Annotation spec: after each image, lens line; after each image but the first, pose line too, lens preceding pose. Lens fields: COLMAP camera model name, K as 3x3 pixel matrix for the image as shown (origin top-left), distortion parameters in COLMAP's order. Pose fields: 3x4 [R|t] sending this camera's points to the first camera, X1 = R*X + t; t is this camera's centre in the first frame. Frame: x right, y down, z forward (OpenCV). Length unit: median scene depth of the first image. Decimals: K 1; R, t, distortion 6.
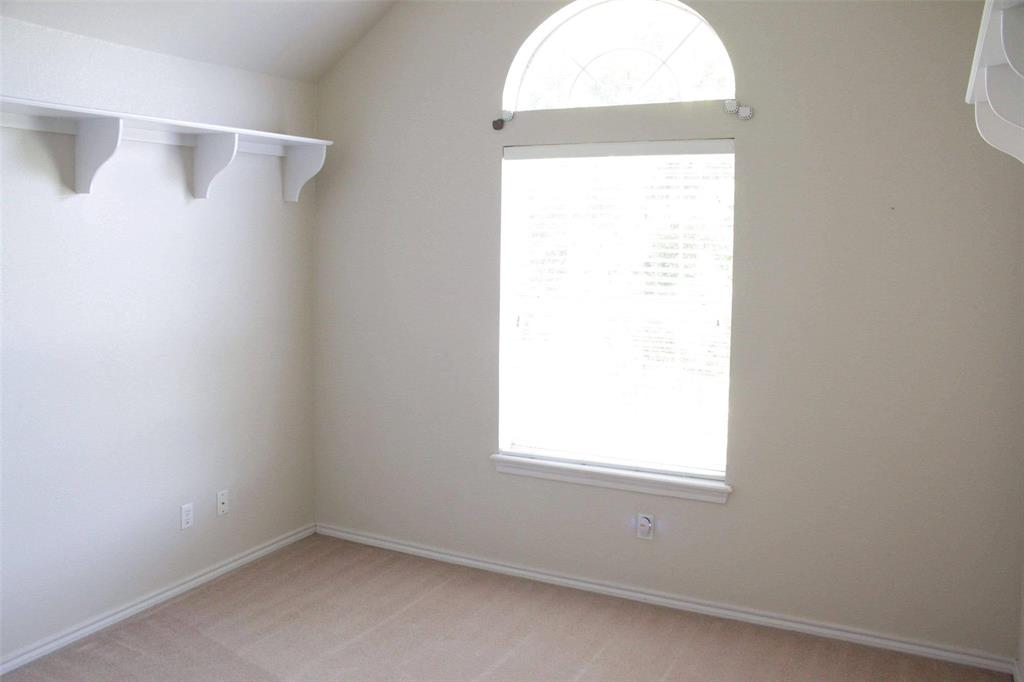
lens RADIAL K [[831.4, 0, 512.0], [0, 831.4, 341.0], [0, 0, 1]] dist [-0.000193, -0.000263]
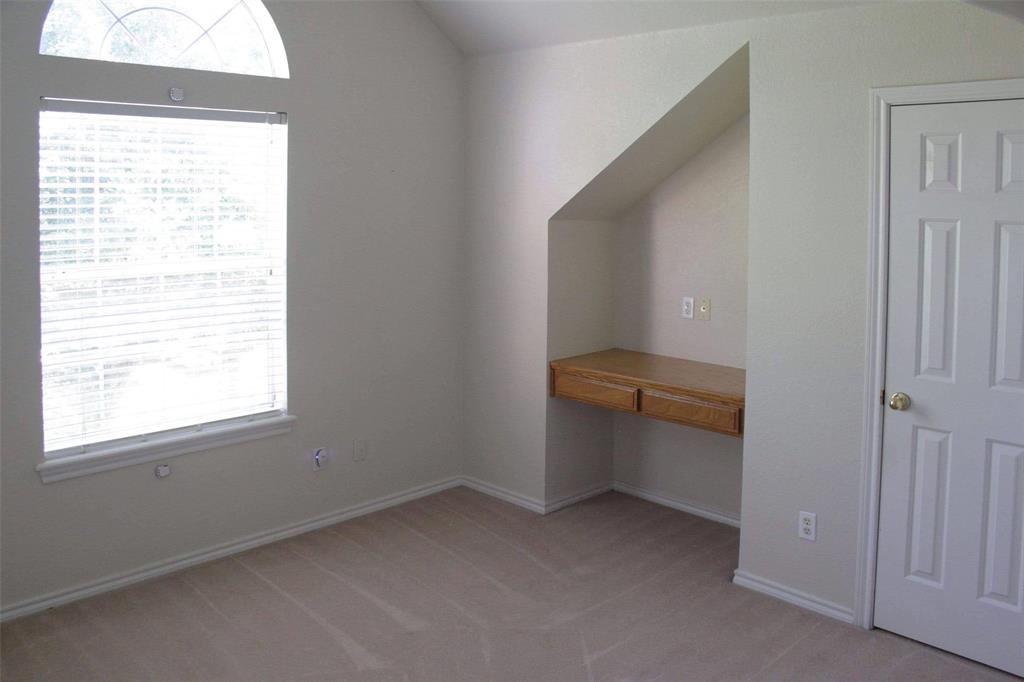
lens RADIAL K [[831.4, 0, 512.0], [0, 831.4, 341.0], [0, 0, 1]] dist [-0.000193, -0.000263]
pose [[0.391643, -0.160084, 0.906085, -0.645648], [0.131045, 0.984415, 0.117280, -0.023847], [-0.910738, 0.072806, 0.406517, 0.243589]]
